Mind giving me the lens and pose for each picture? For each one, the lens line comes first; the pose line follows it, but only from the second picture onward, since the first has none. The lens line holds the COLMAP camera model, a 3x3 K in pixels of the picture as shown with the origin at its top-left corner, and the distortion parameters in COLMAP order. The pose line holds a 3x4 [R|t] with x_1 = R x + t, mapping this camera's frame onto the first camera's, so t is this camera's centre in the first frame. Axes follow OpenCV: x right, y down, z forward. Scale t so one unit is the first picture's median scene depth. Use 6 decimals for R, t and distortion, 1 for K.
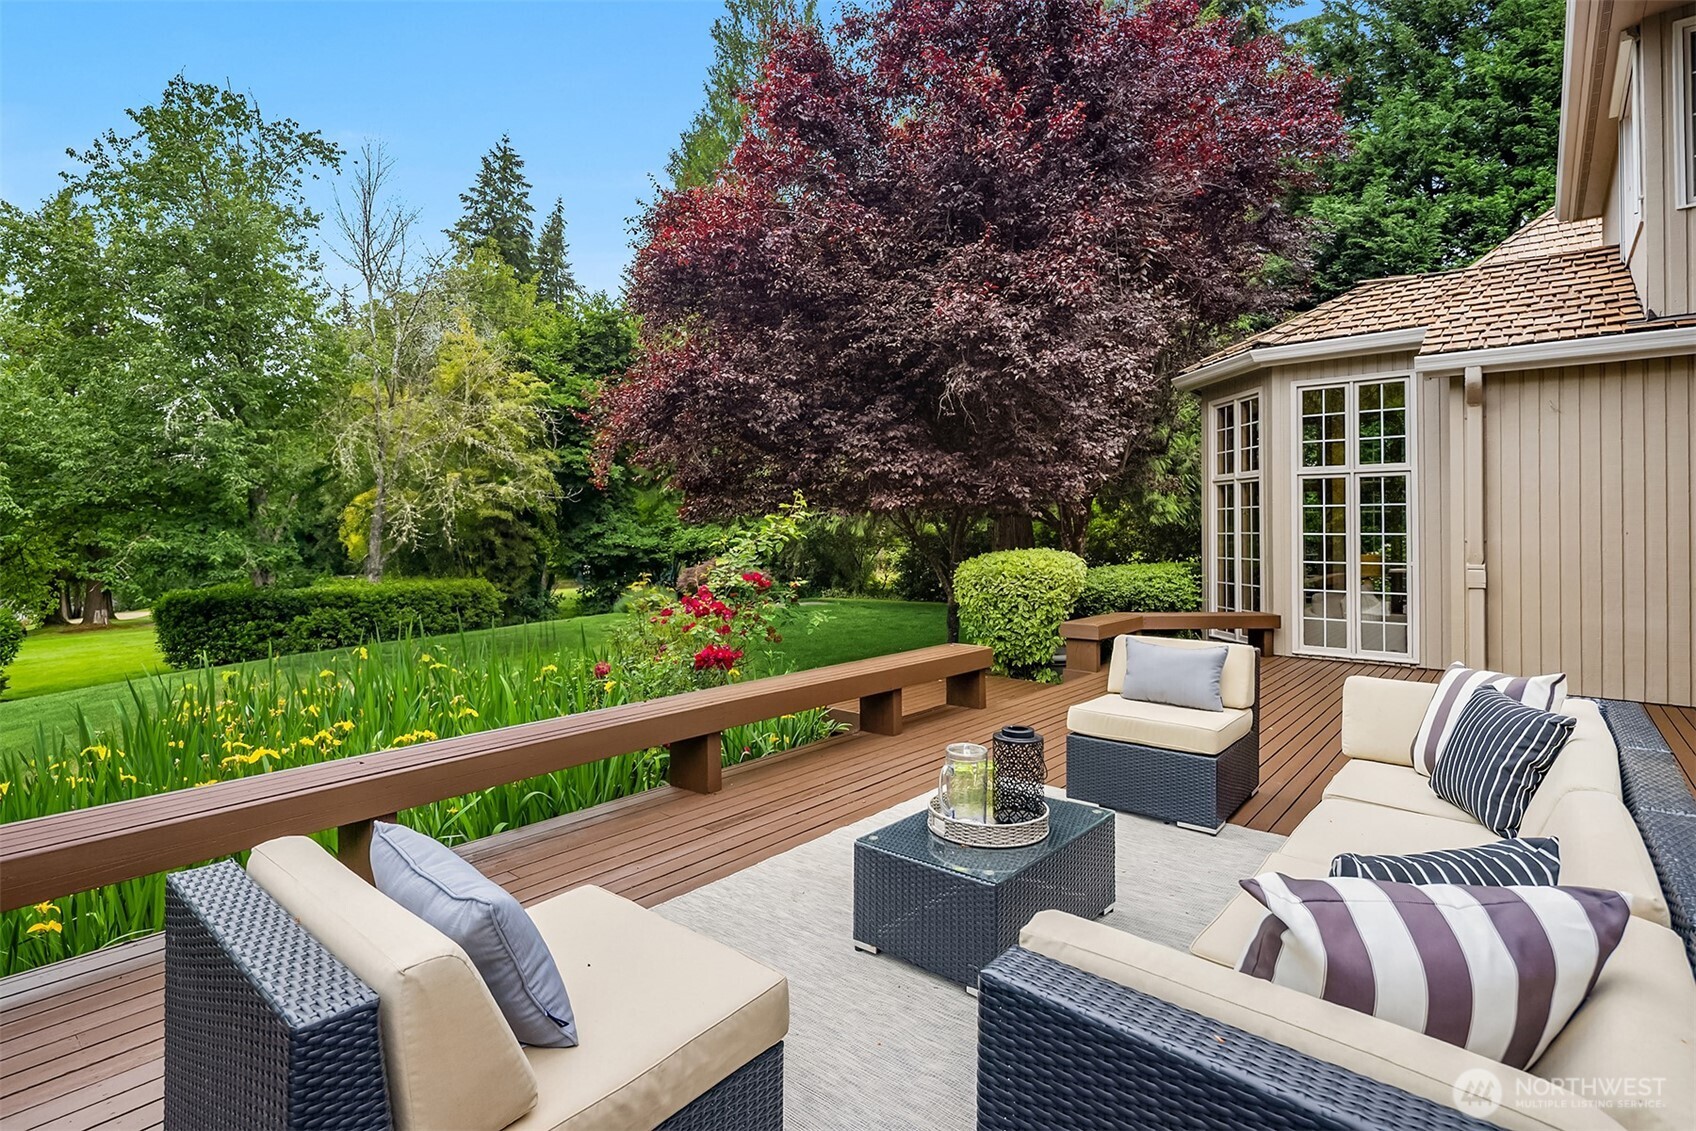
lens RADIAL K [[822.6, 0, 848.0], [0, 822.6, 552.3], [0, 0, 1]] dist [0.003586, -0.004529]
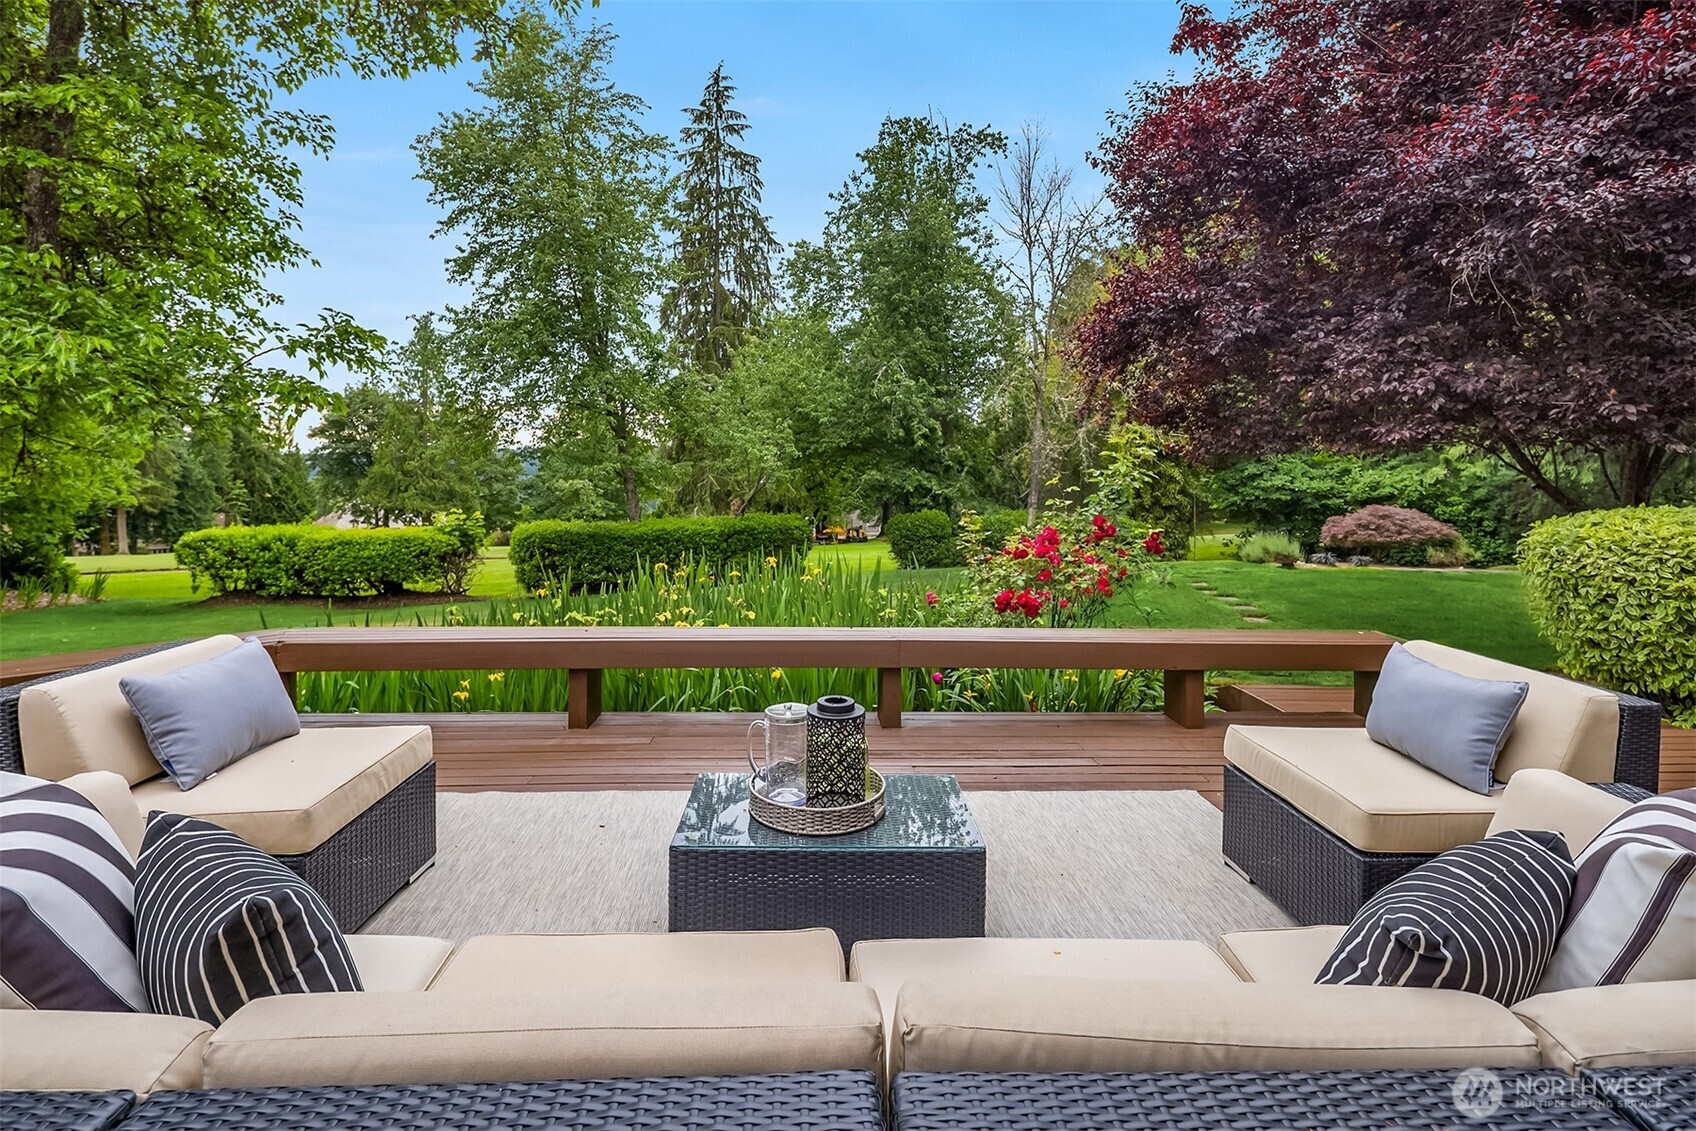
lens RADIAL K [[822.6, 0, 842.3], [0, 822.6, 515.3], [0, 0, 1]] dist [0.003586, -0.004529]
pose [[0.674629, 0.050642, -0.736417, 0.121122], [-0.030444, 0.998704, 0.040789, -0.001606], [0.737529, -0.005098, 0.675297, 0.063166]]
